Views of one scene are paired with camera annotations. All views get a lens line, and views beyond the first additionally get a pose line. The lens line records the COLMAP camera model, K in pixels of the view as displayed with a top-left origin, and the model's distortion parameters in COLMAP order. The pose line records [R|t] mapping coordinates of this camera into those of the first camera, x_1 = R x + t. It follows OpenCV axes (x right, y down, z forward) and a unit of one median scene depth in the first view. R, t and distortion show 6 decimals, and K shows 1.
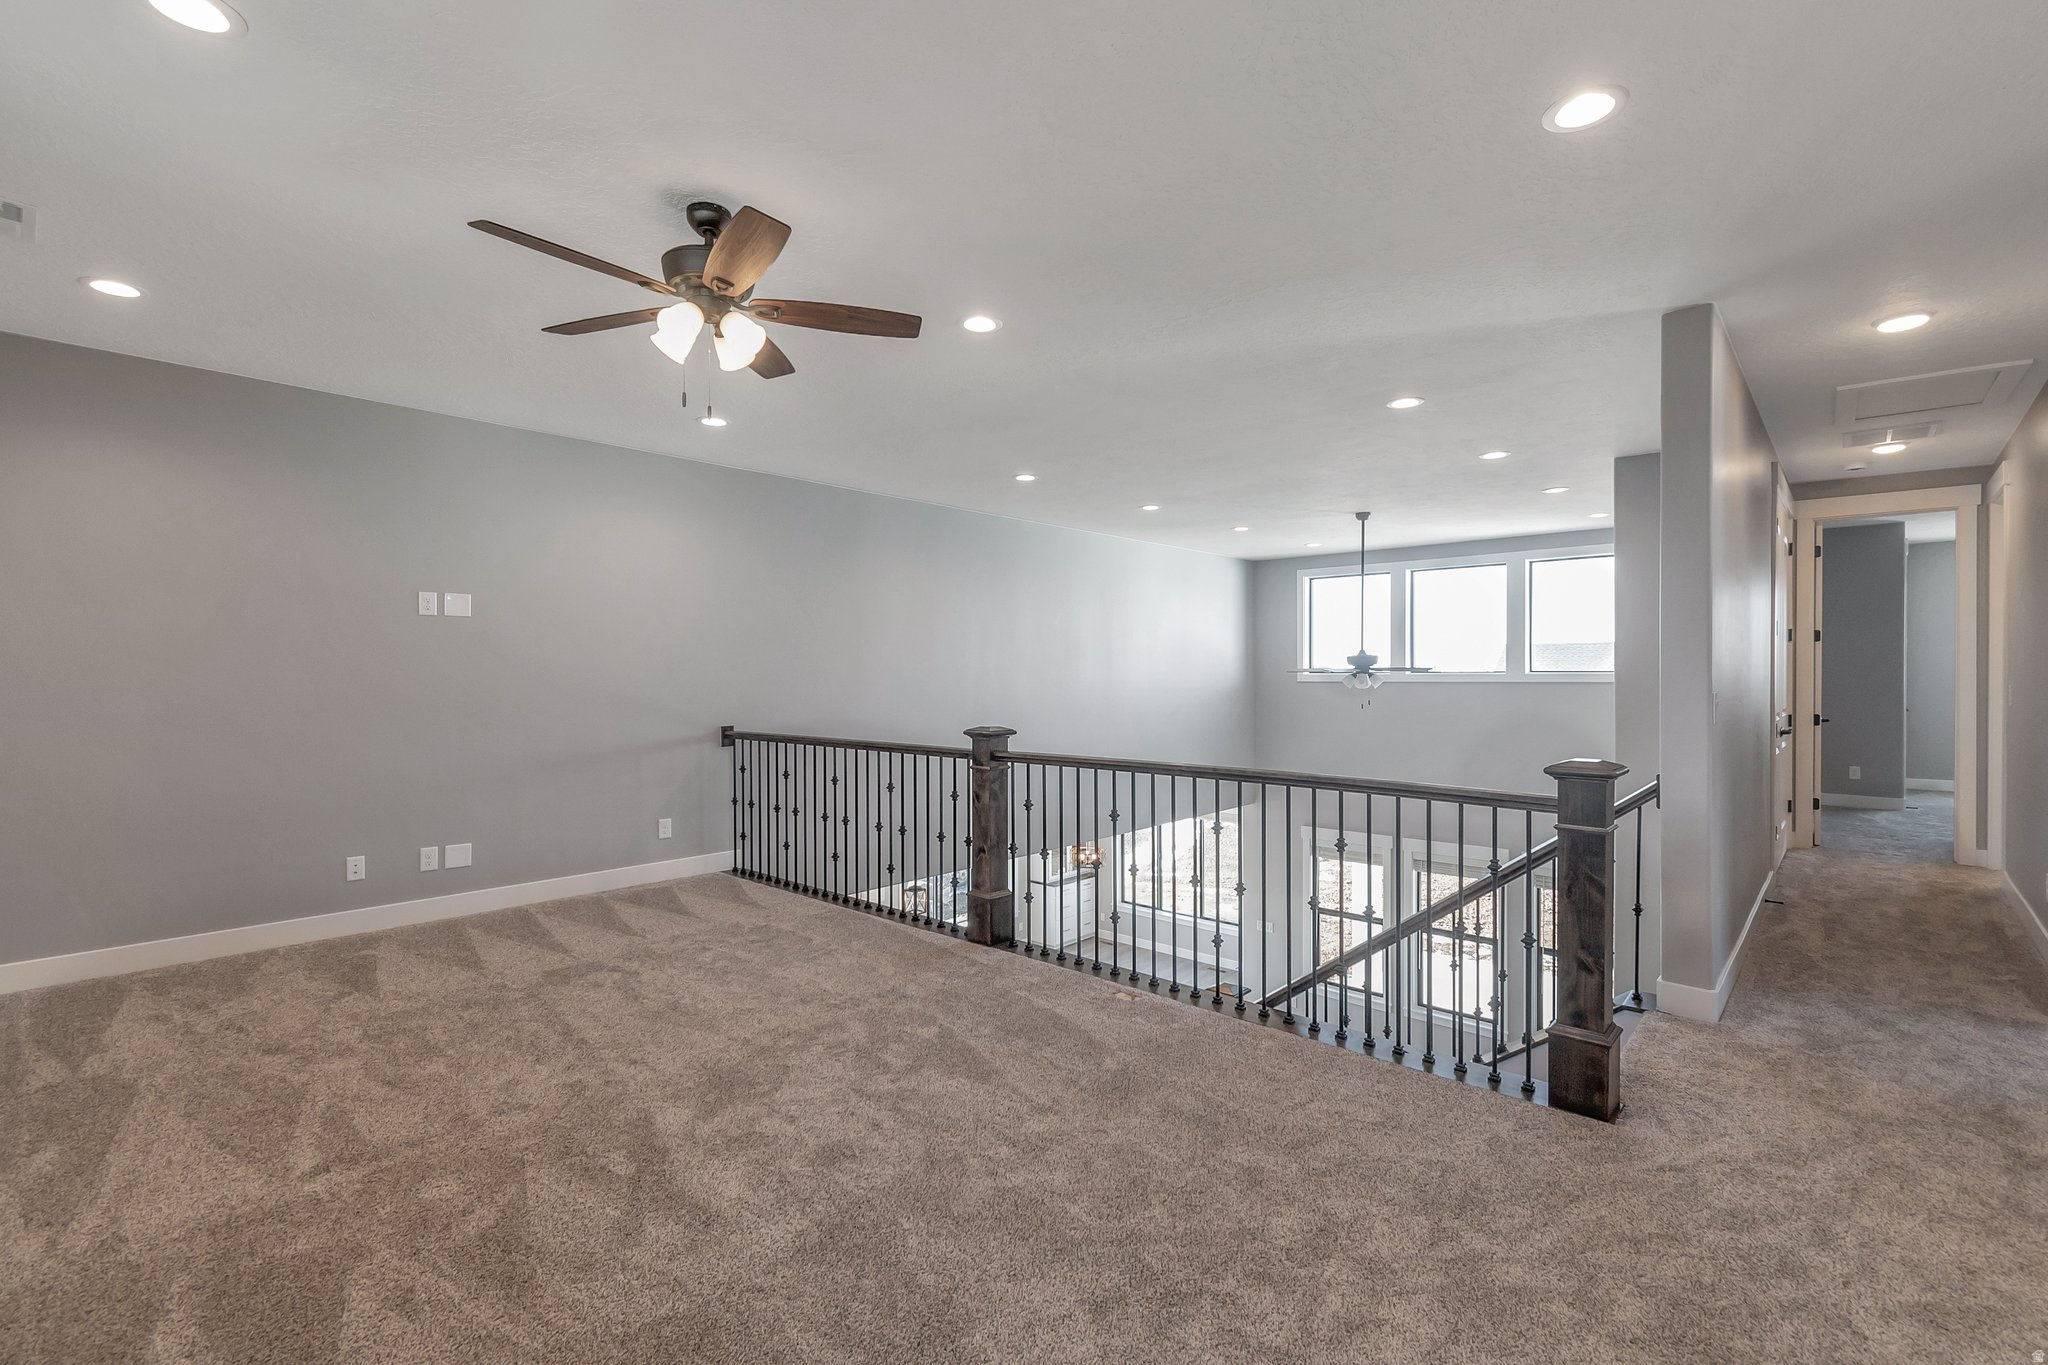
lens RADIAL K [[921.8, 0, 1030.9], [0, 921.8, 677.7], [0, 0, 1]] dist [0.001369, 0.001685]
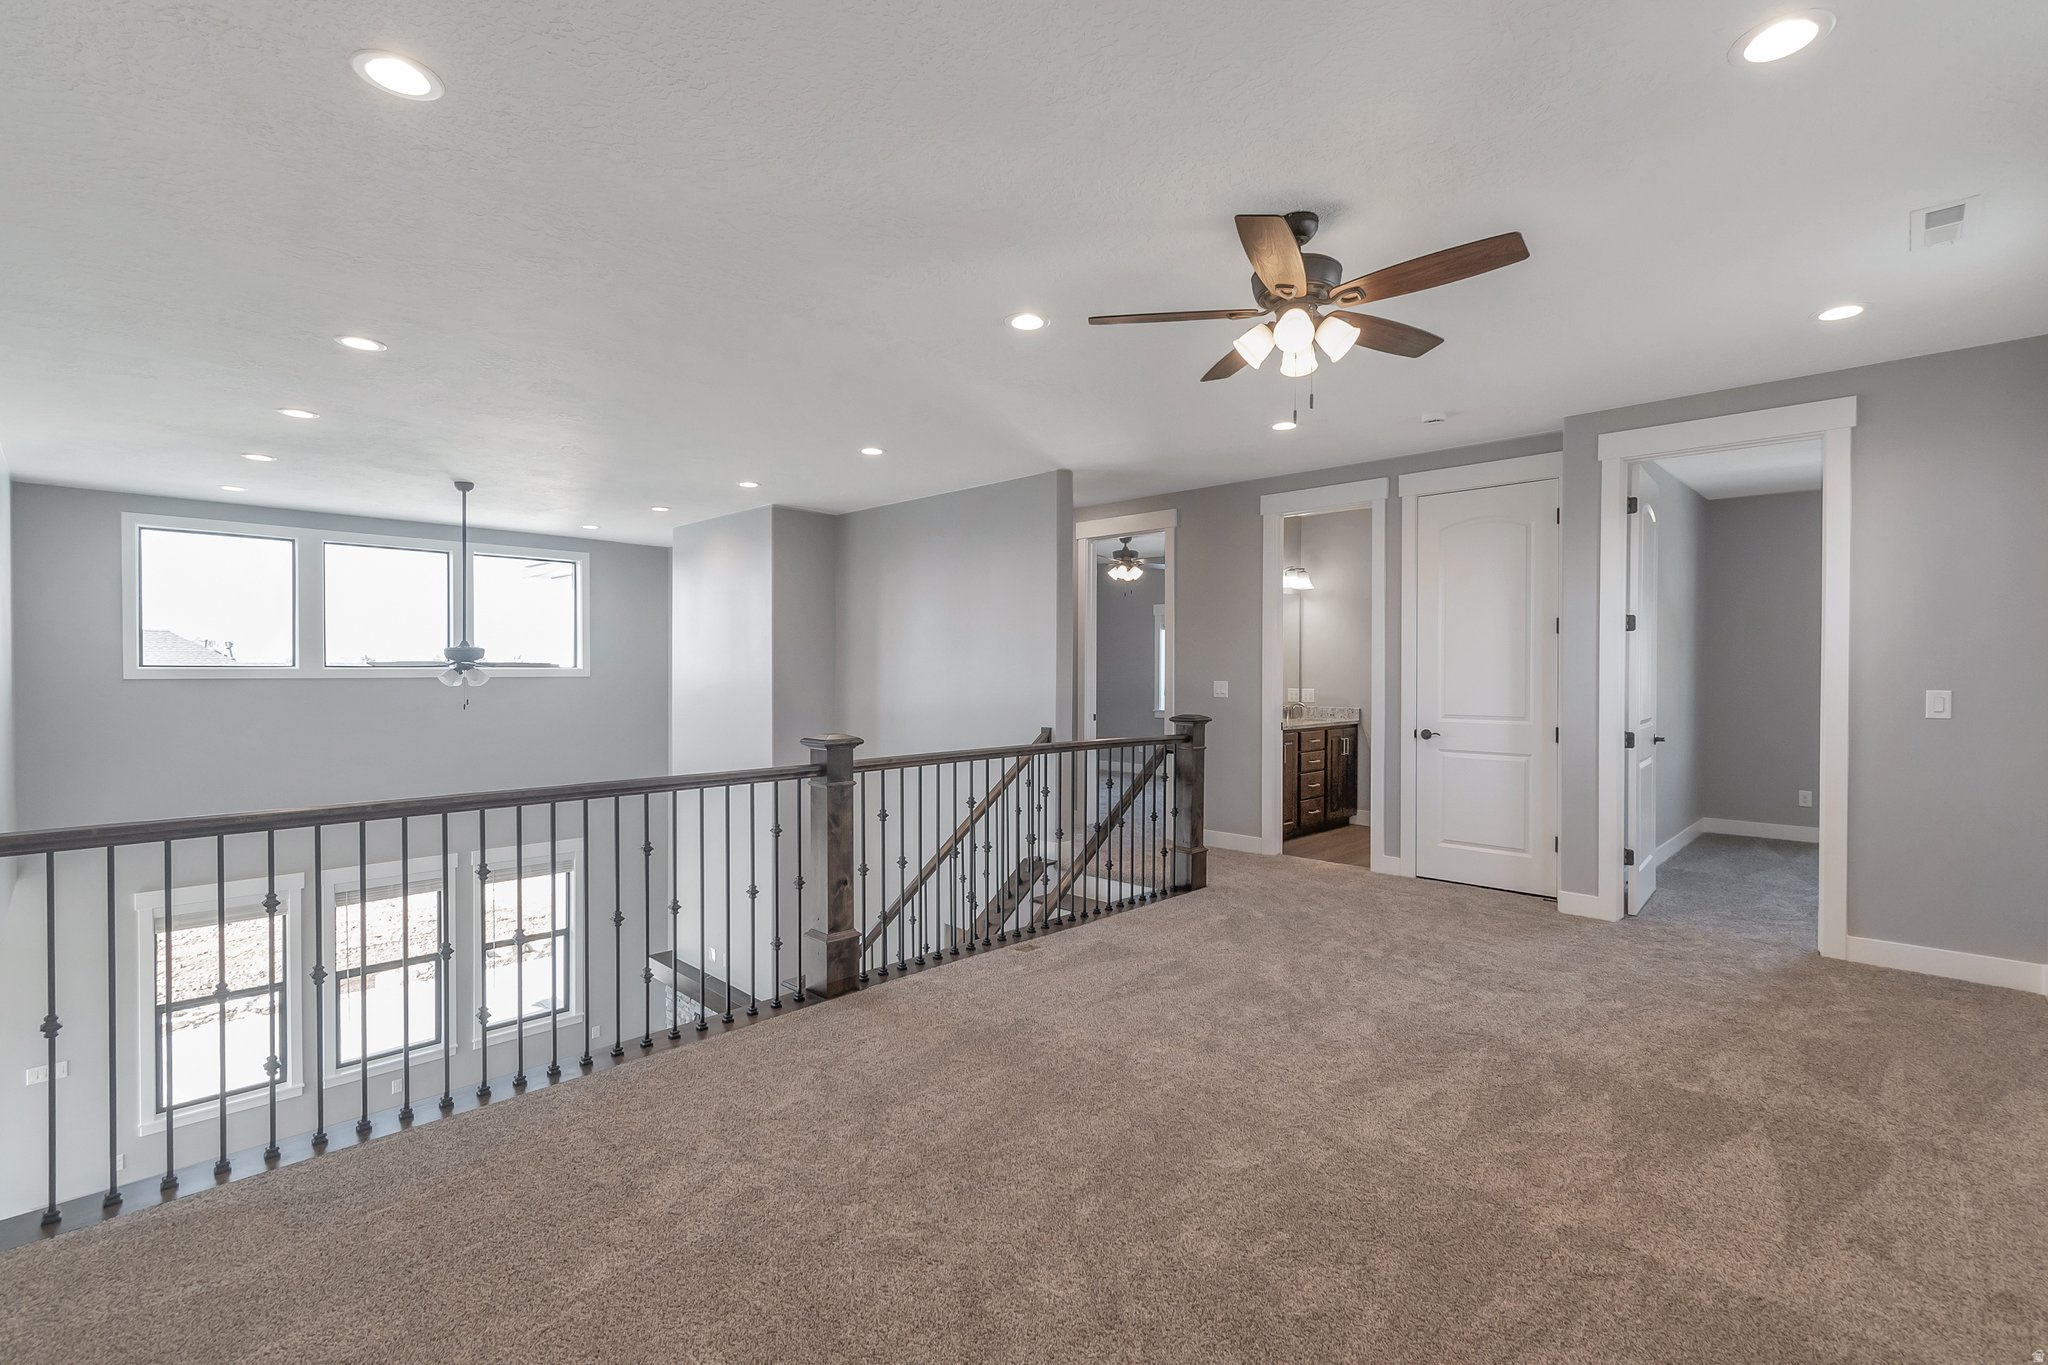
lens RADIAL K [[921.8, 0, 1017.1], [0, 921.8, 670.3], [0, 0, 1]] dist [0.001369, 0.001685]
pose [[0.030733, -0.004302, 0.999518, -0.481878], [0.003838, 0.999984, 0.004186, -0.004227], [-0.999520, 0.003707, 0.030749, 0.447805]]
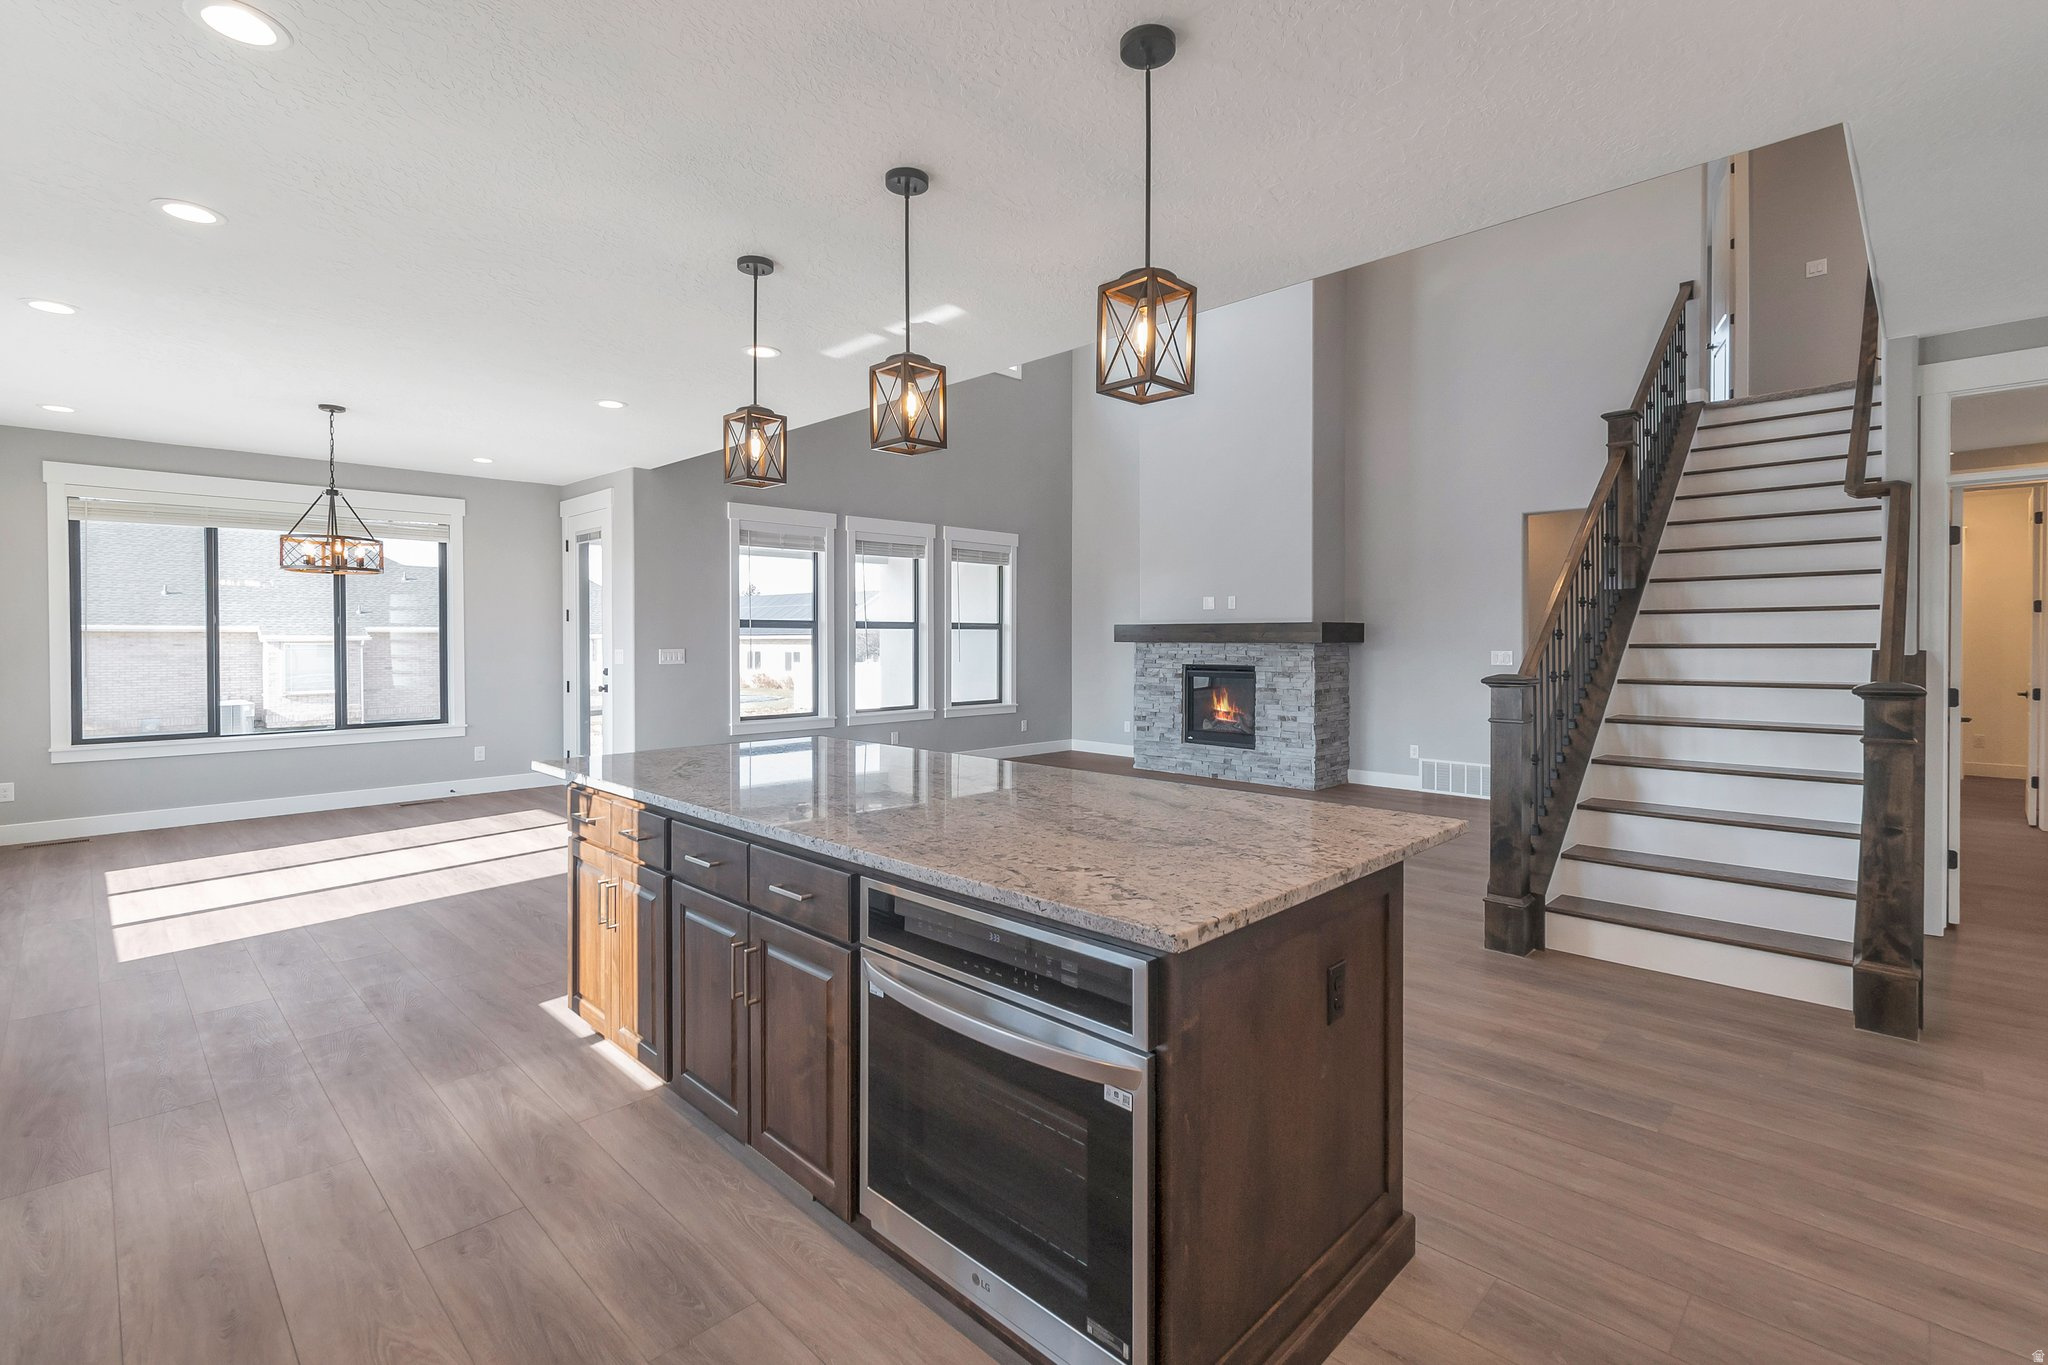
lens RADIAL K [[921.8, 0, 1016.1], [0, 921.8, 641.4], [0, 0, 1]] dist [0.001369, 0.001685]
pose [[0.032271, -0.004098, 0.999471, -0.542572], [0.007680, 0.999963, 0.003852, 0.357280], [-0.999450, 0.007552, 0.032301, 1.015246]]
